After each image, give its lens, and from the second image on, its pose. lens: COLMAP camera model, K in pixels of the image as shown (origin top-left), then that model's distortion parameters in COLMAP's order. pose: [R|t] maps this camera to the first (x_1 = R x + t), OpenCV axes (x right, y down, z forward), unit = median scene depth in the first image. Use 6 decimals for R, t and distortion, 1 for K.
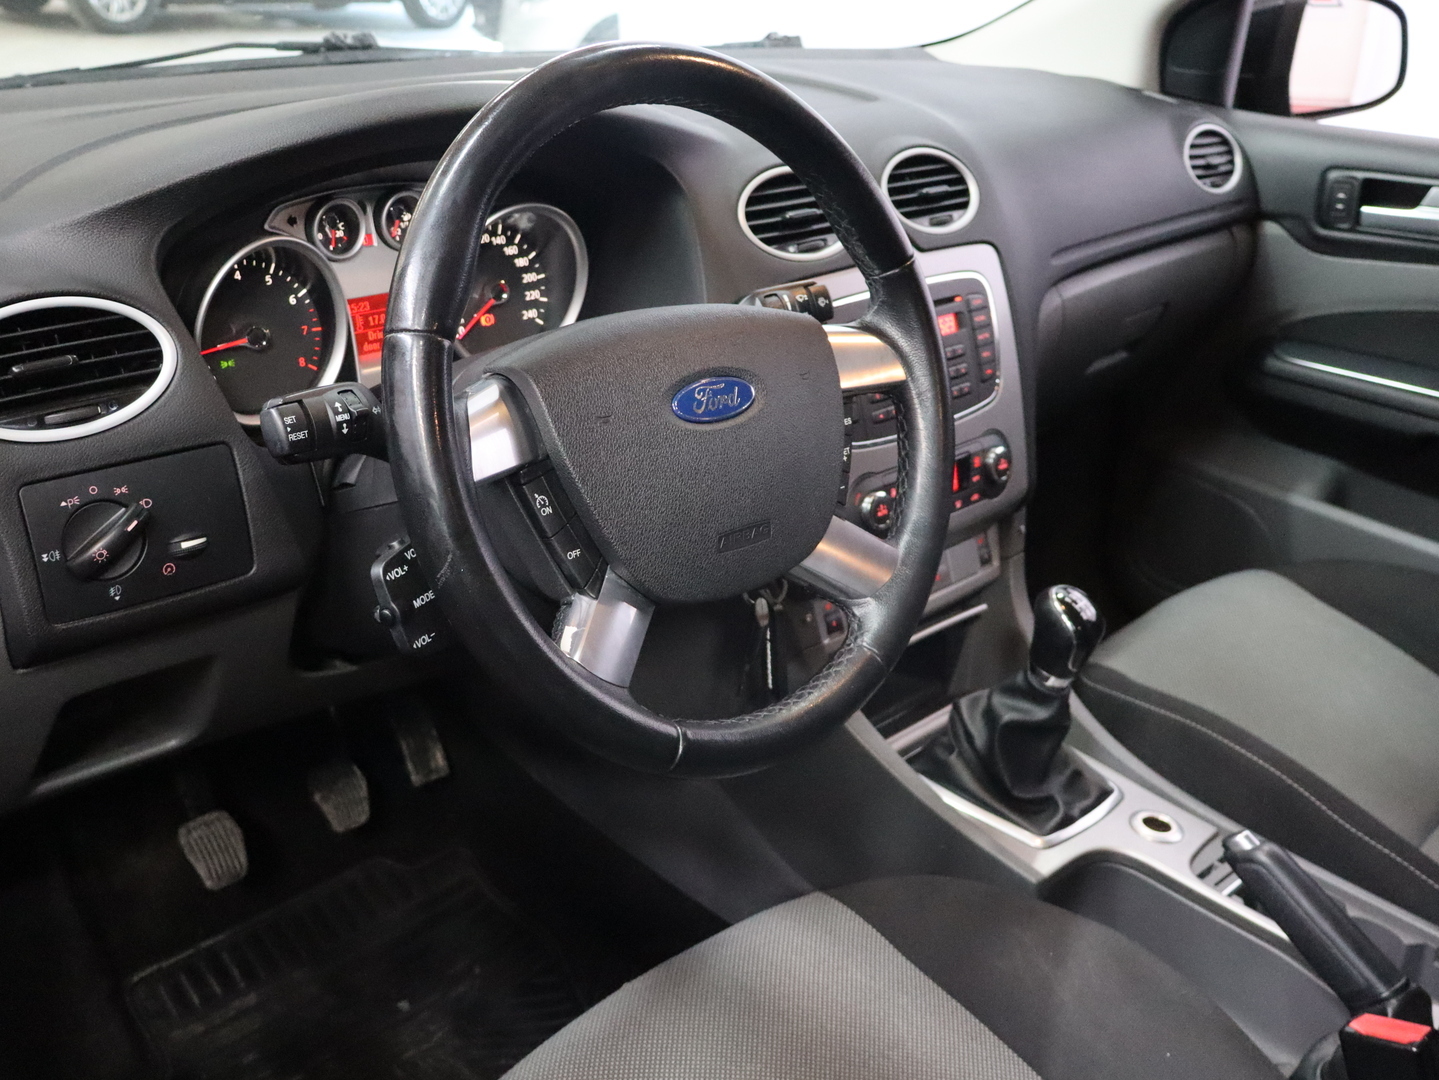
lens RADIAL K [[1570.4, 0, 719.5], [0, 1570.4, 540.0], [0, 0, 1]] dist [-0.108294, 0.352244]
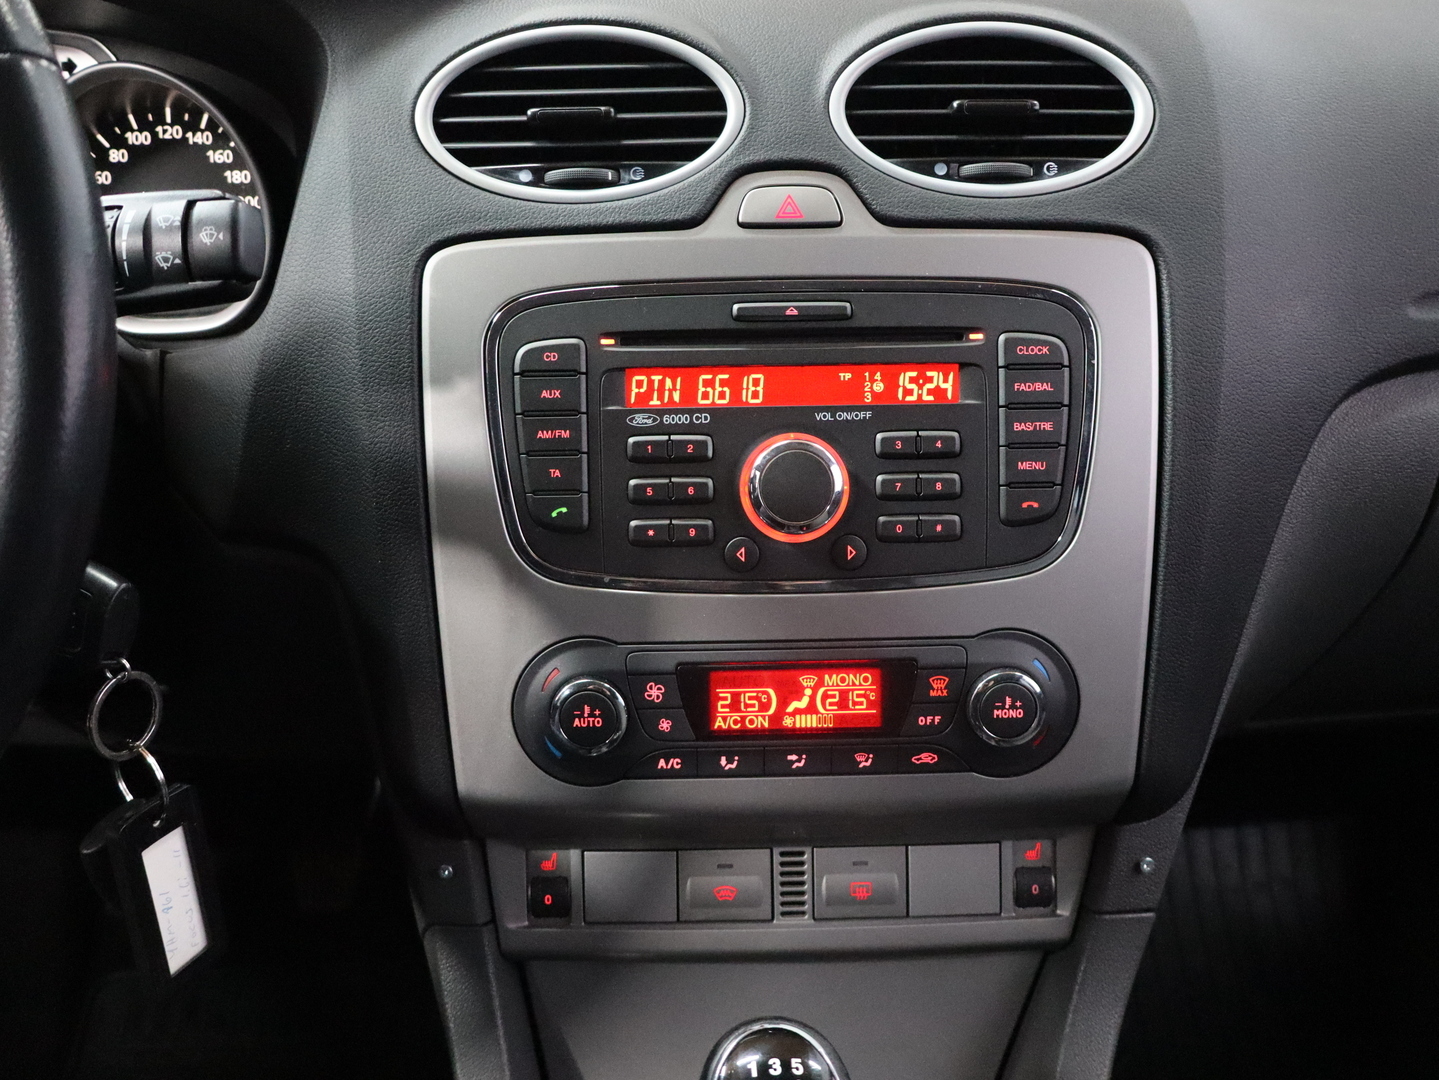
lens RADIAL K [[1385.2, 0, 719.5], [0, 1385.2, 540.0], [0, 0, 1]] dist [0.011970, -0.009057]
pose [[0.709440, 0.211896, -0.672157, 0.433407], [-0.238777, 0.969592, 0.053640, -0.110731], [0.663084, 0.122441, 0.738463, 0.727857]]
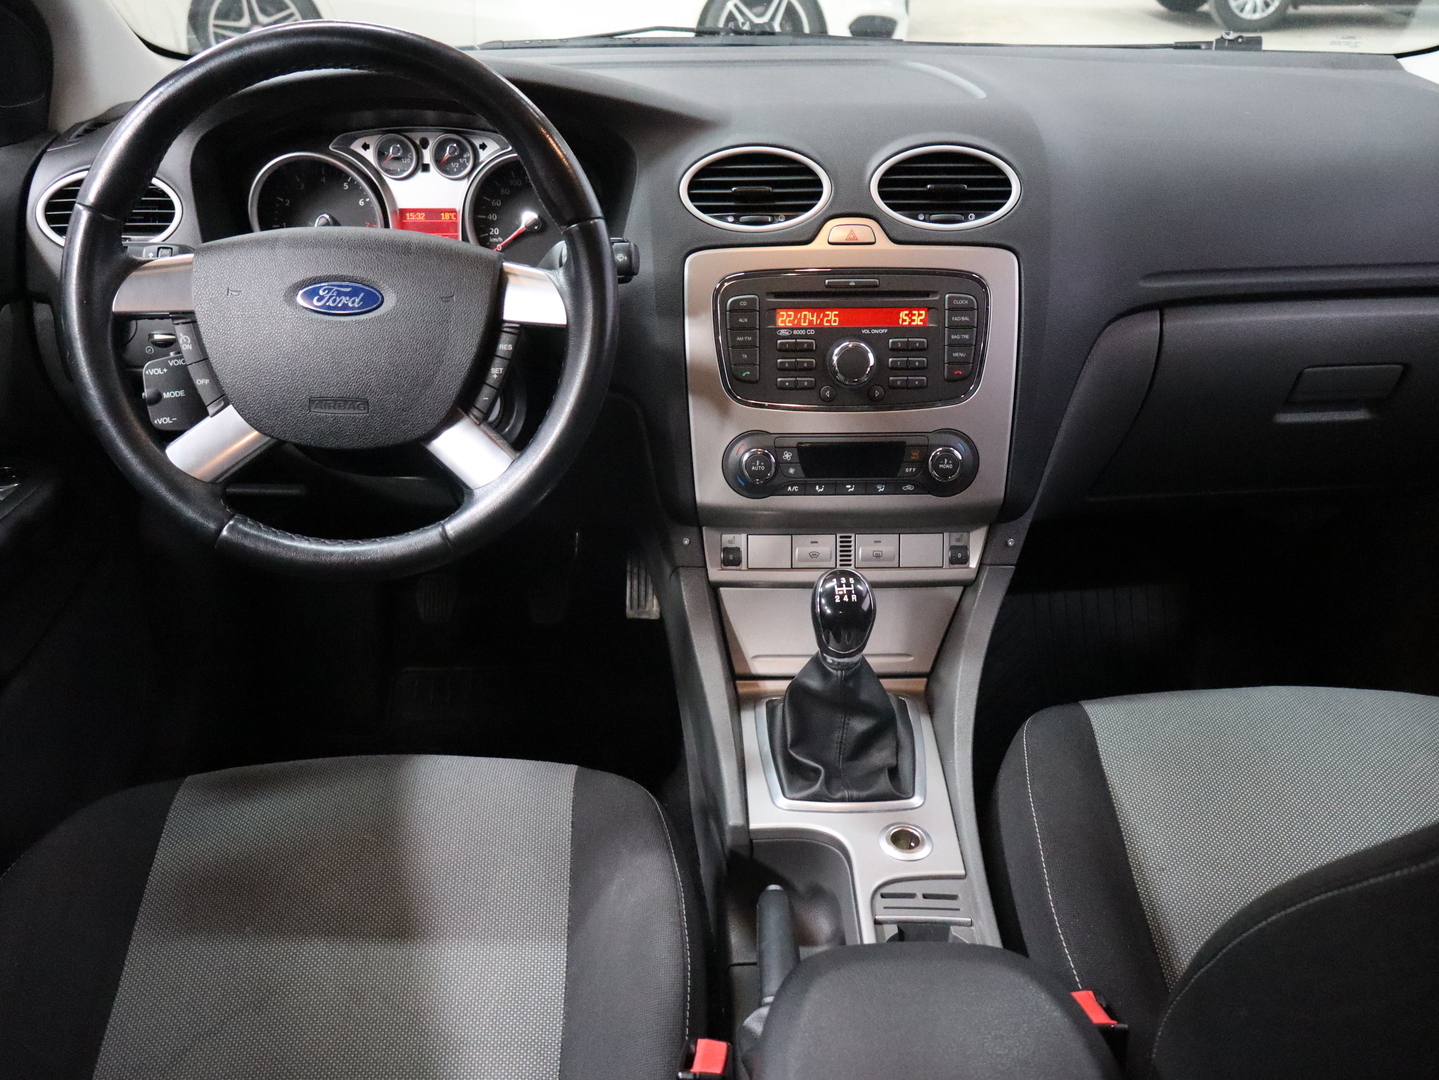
lens RADIAL K [[1385.2, 0, 719.5], [0, 1385.2, 540.0], [0, 0, 1]] dist [0.011970, -0.009057]
pose [[0.704439, 0.272112, -0.655530, 0.775476], [-0.247570, 0.959785, 0.132368, -0.095075], [0.665187, 0.069045, 0.743477, 0.265193]]
